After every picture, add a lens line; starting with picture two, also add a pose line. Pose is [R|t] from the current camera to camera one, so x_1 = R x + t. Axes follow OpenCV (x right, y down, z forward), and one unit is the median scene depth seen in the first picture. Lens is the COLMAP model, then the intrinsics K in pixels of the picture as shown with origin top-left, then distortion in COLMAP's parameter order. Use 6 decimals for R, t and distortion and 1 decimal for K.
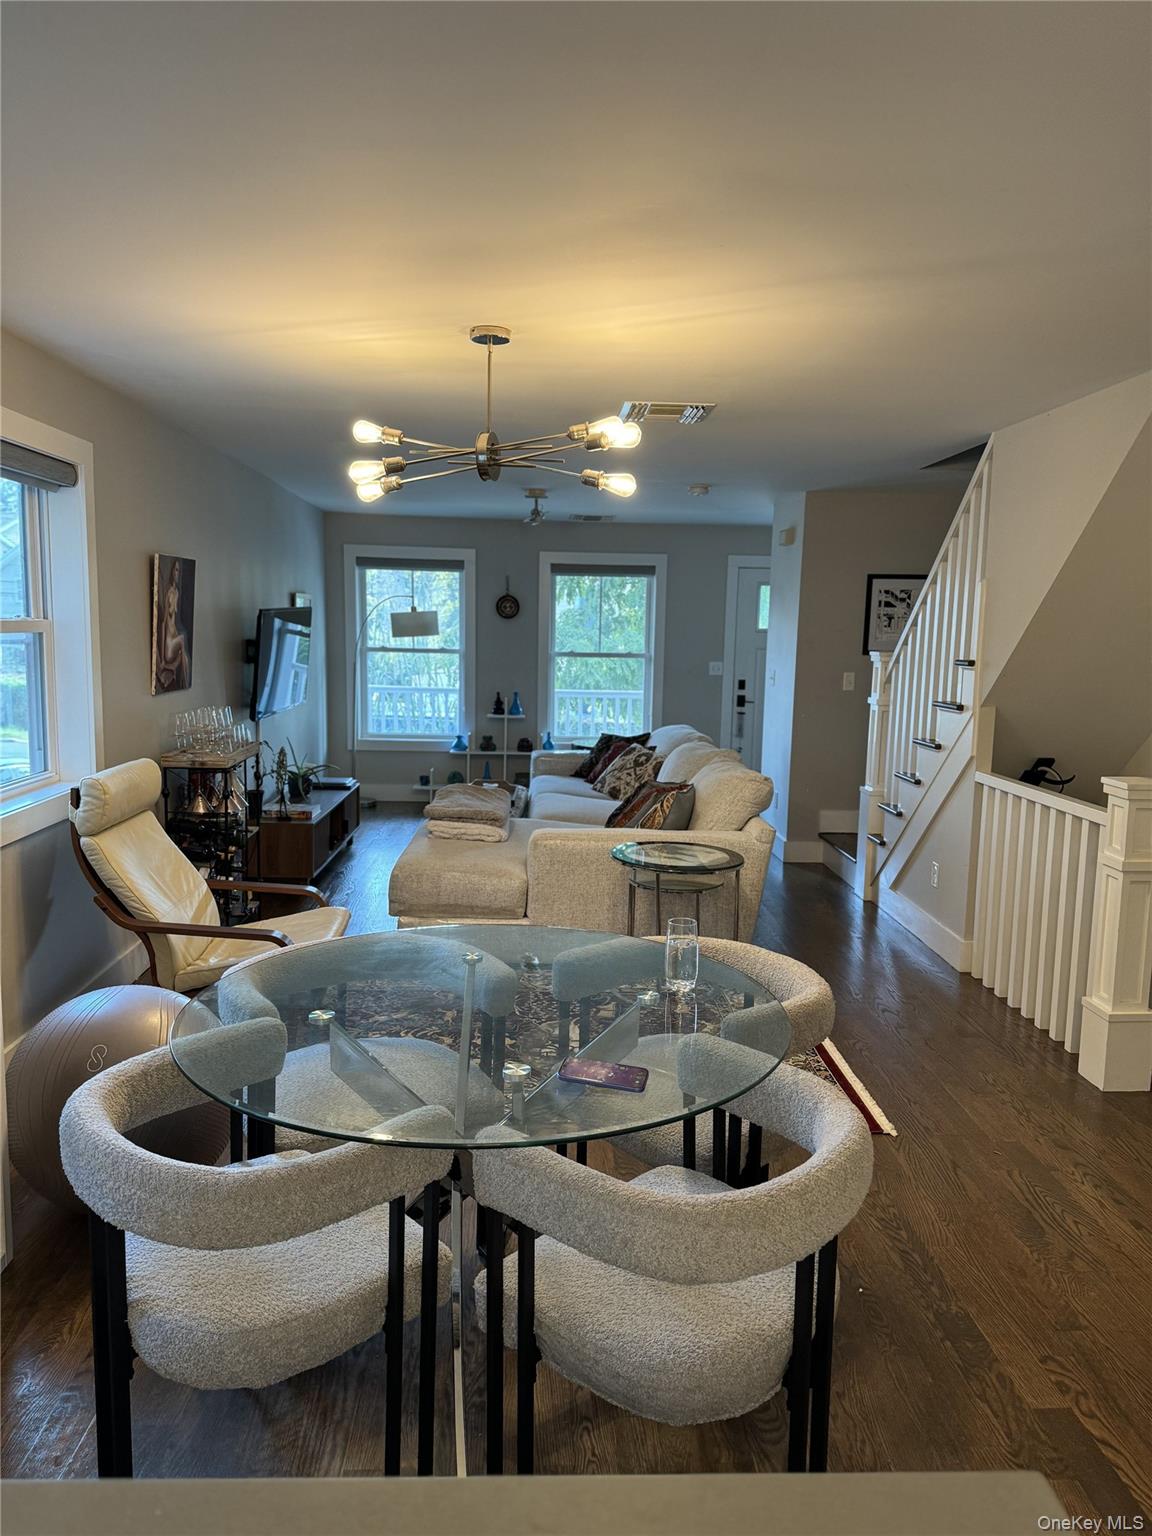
lens RADIAL K [[1067.6, 0, 574.3], [0, 1067.6, 778.5], [0, 0, 1]] dist [0.124803, -0.194088]
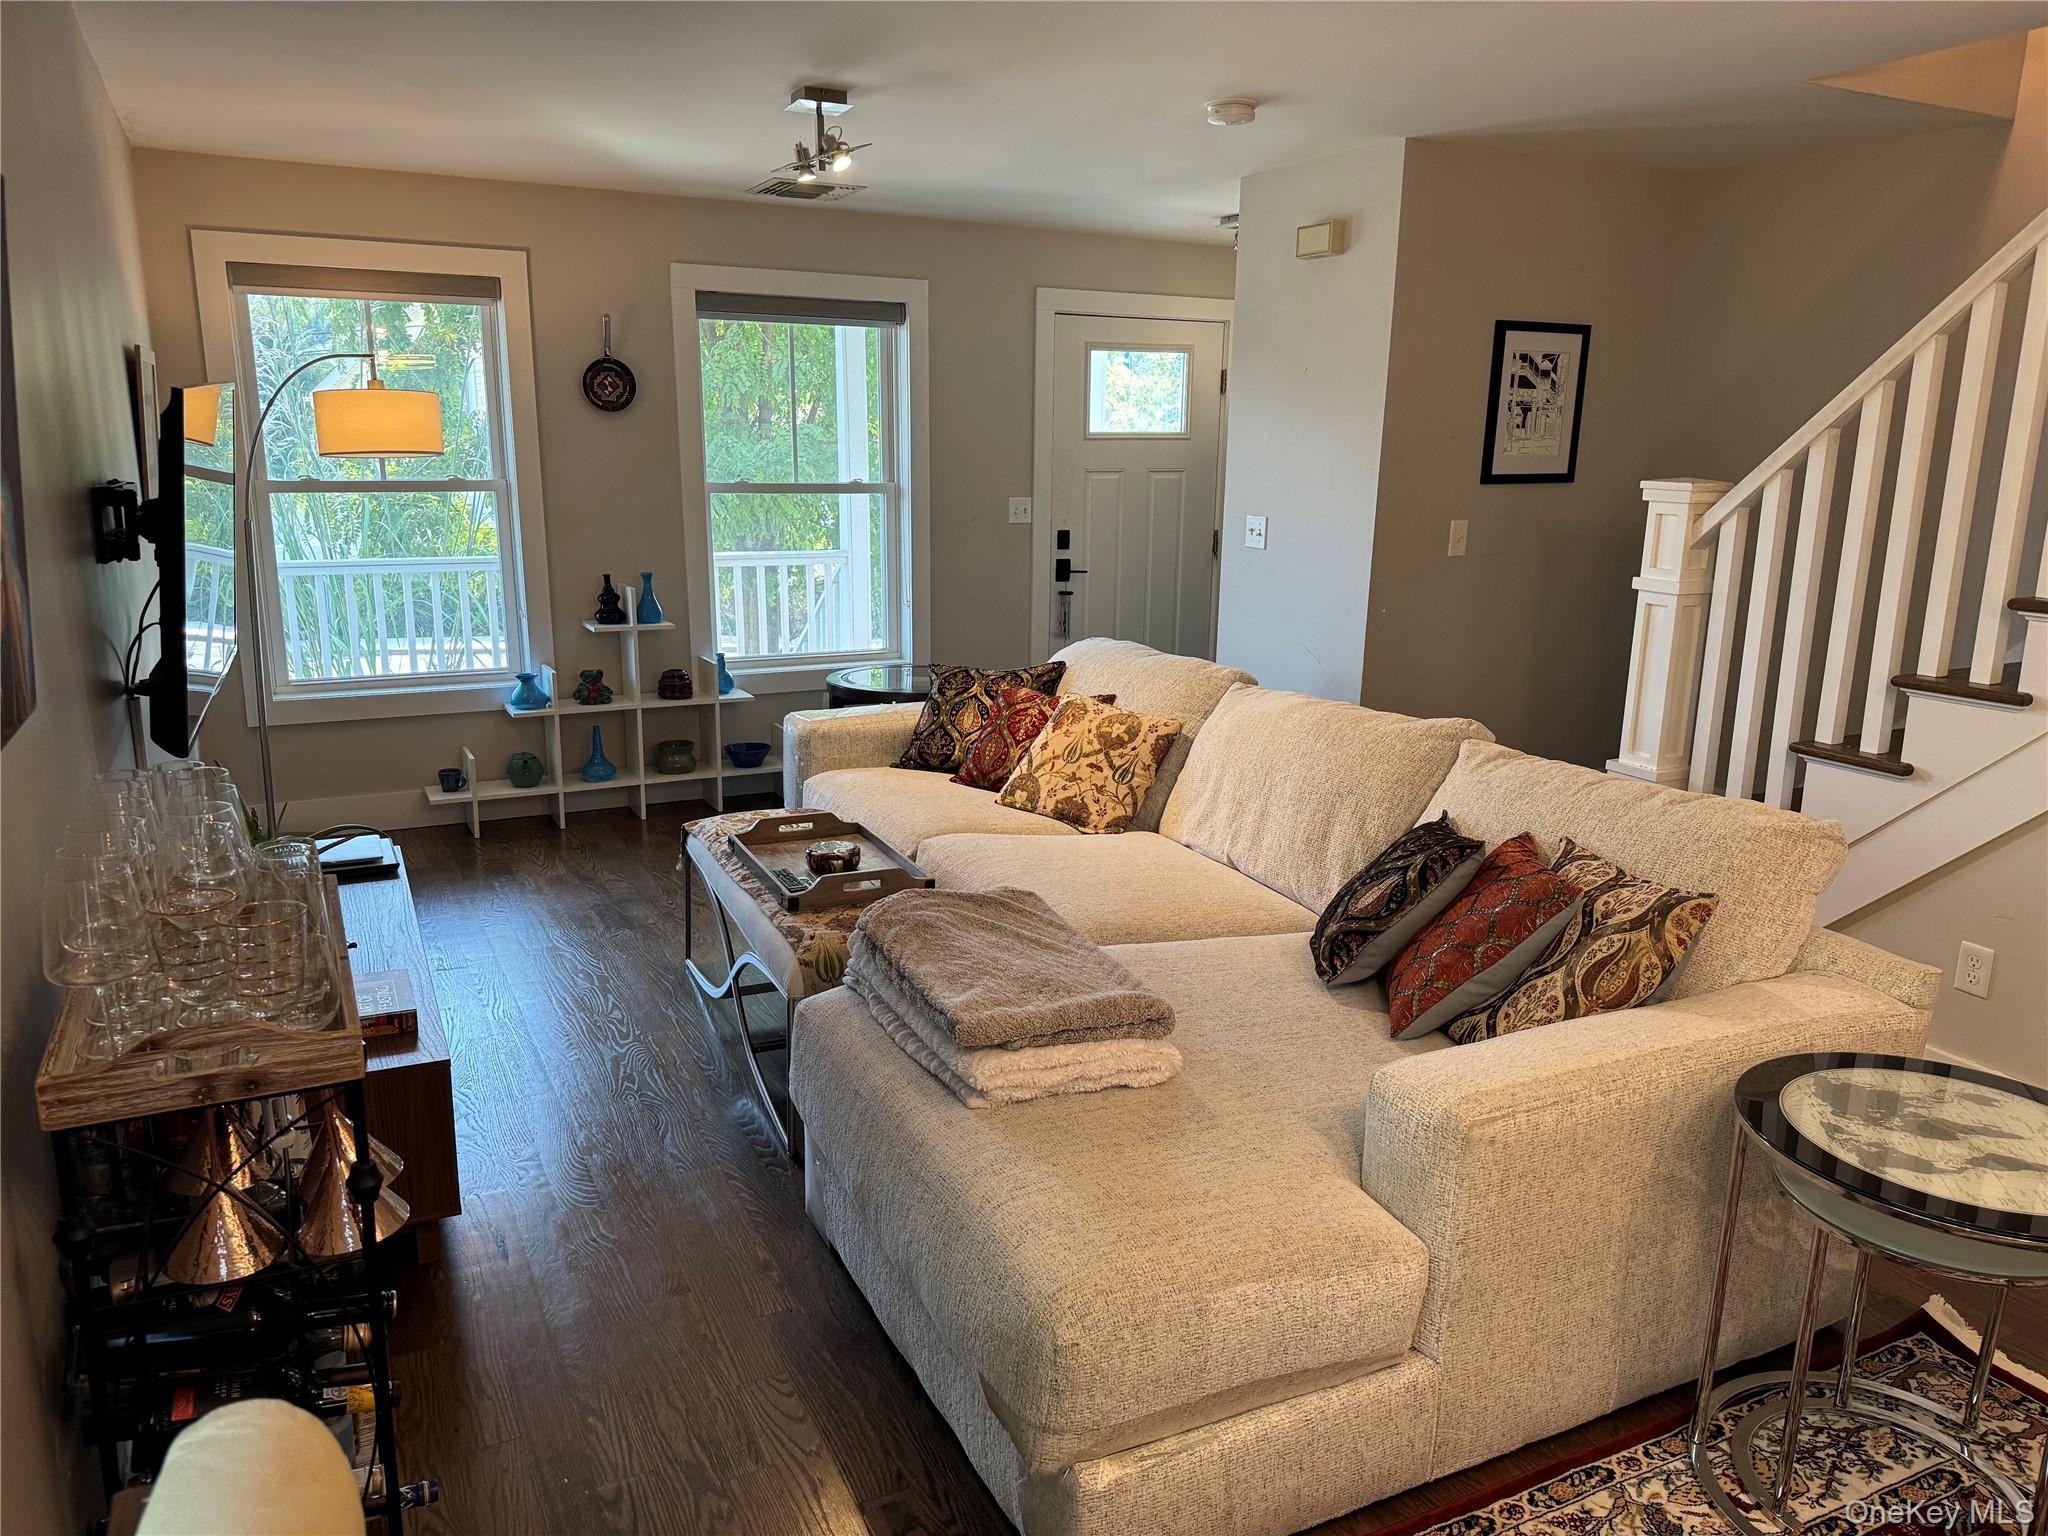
lens RADIAL K [[1423.4, 0, 1029.8], [0, 1423.4, 770.7], [0, 0, 1]] dist [0.124803, -0.194088]
pose [[0.909588, -0.102508, 0.402667, -0.212151], [0.063857, 0.992065, 0.108306, -0.067858], [-0.410574, -0.072801, 0.908916, 0.458452]]
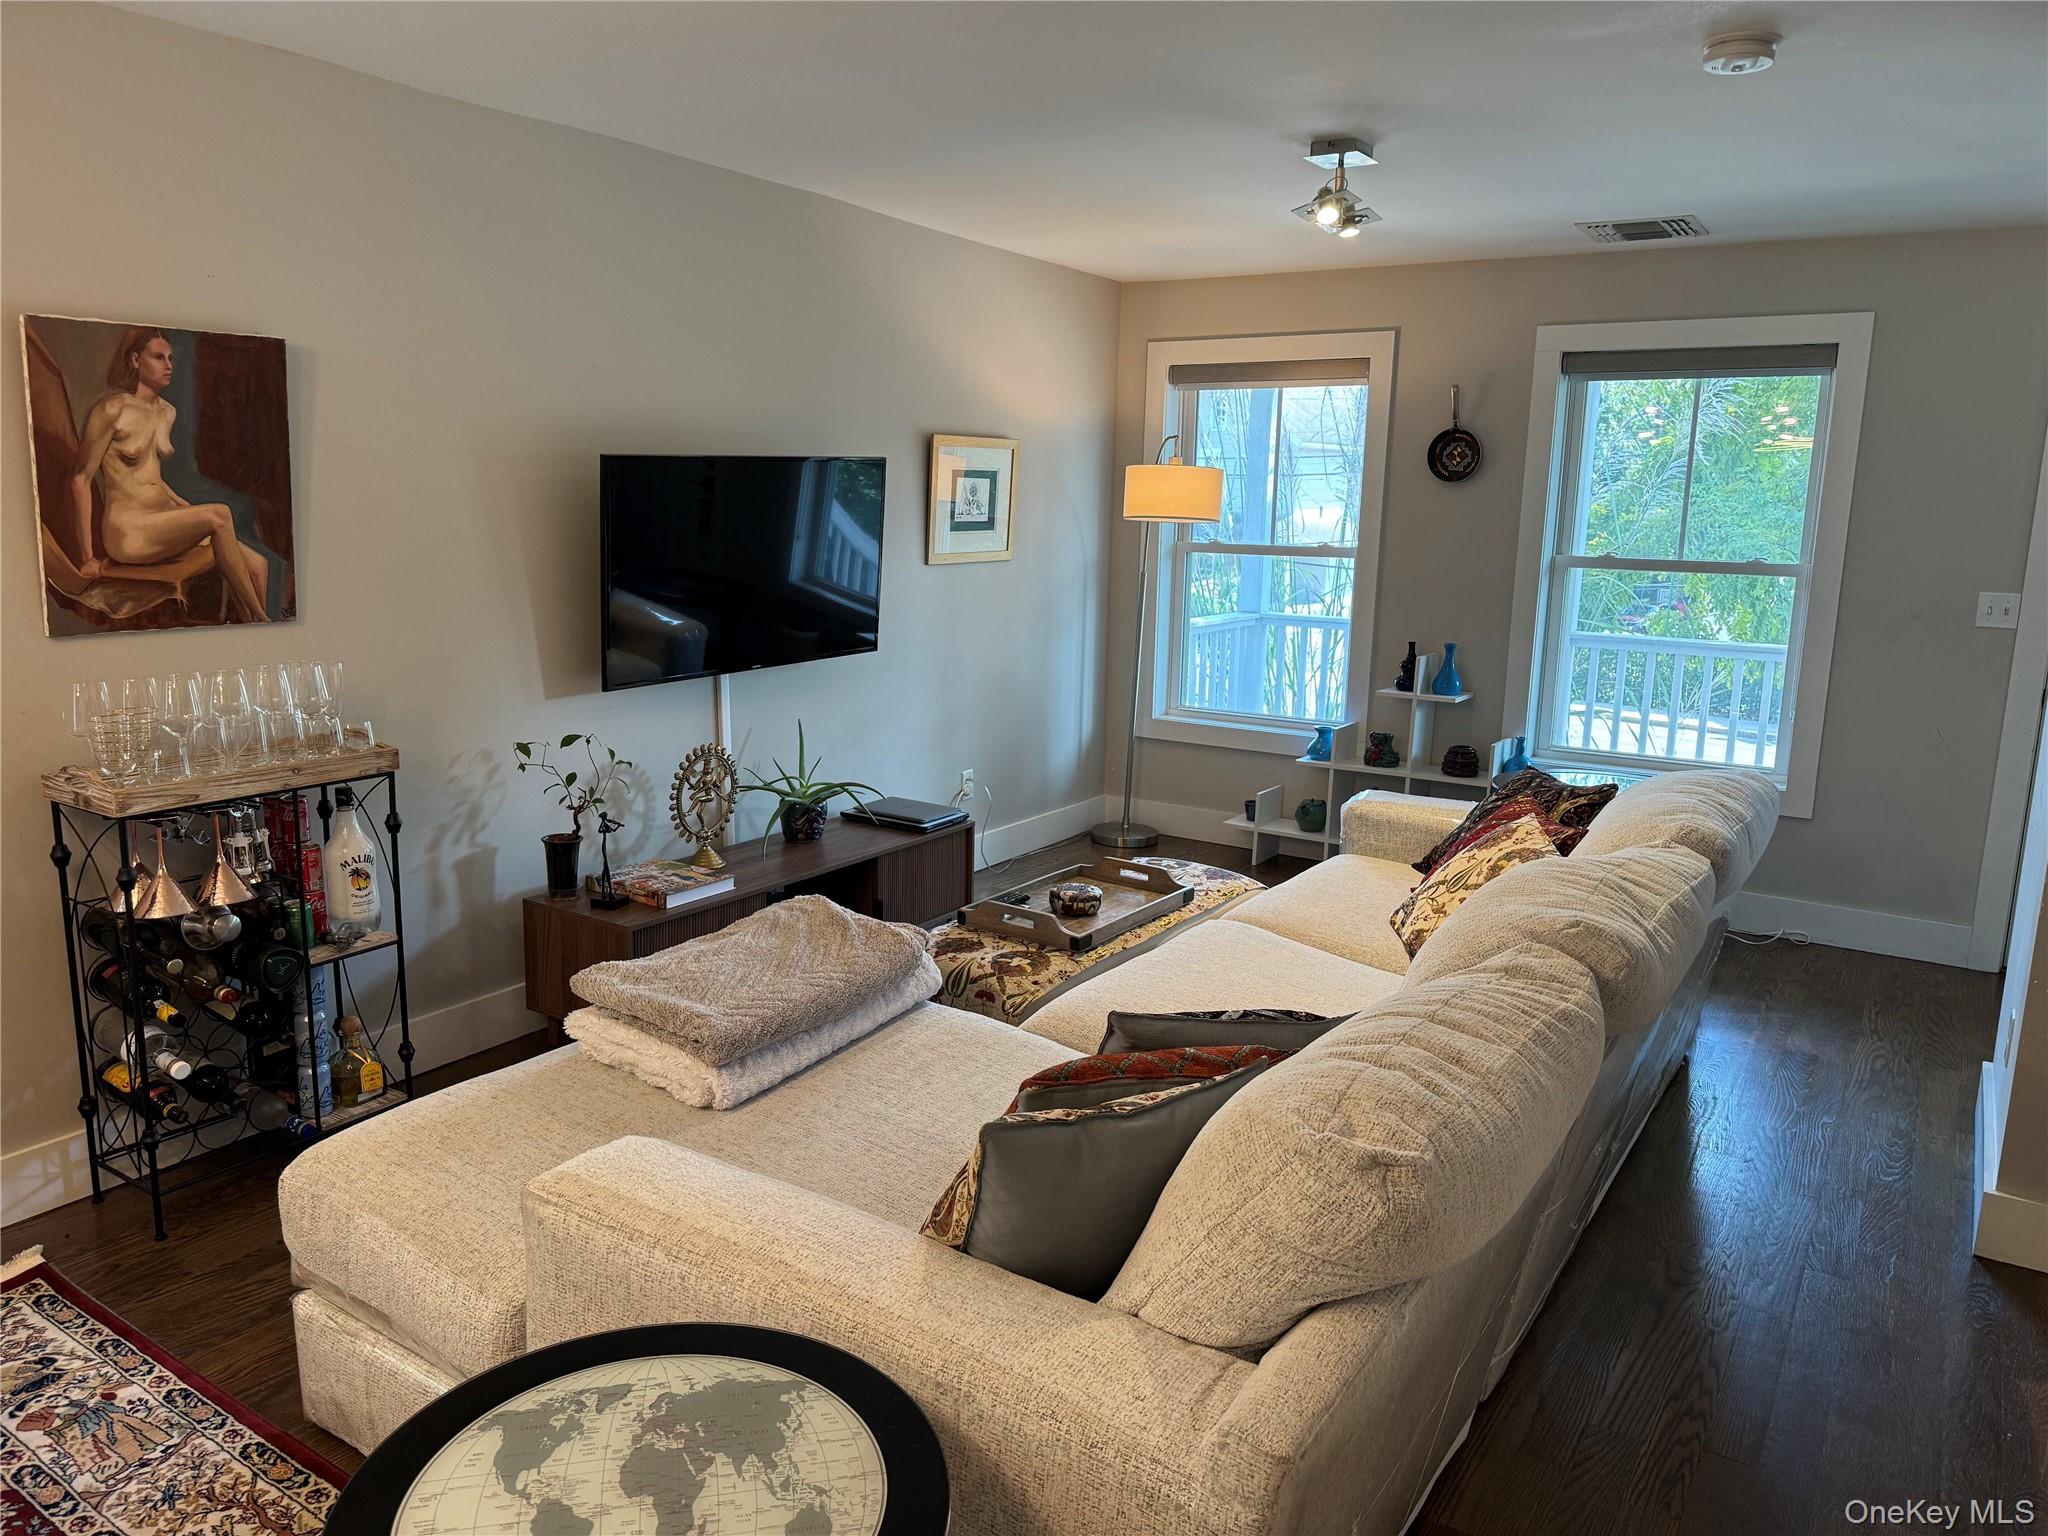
lens RADIAL K [[1423.4, 0, 1029.8], [0, 1423.4, 770.7], [0, 0, 1]] dist [0.124803, -0.194088]
pose [[0.817200, 0.107585, -0.566225, 0.196661], [-0.087205, 0.994194, 0.063042, -0.064843], [0.569719, -0.002141, 0.821837, 0.509707]]
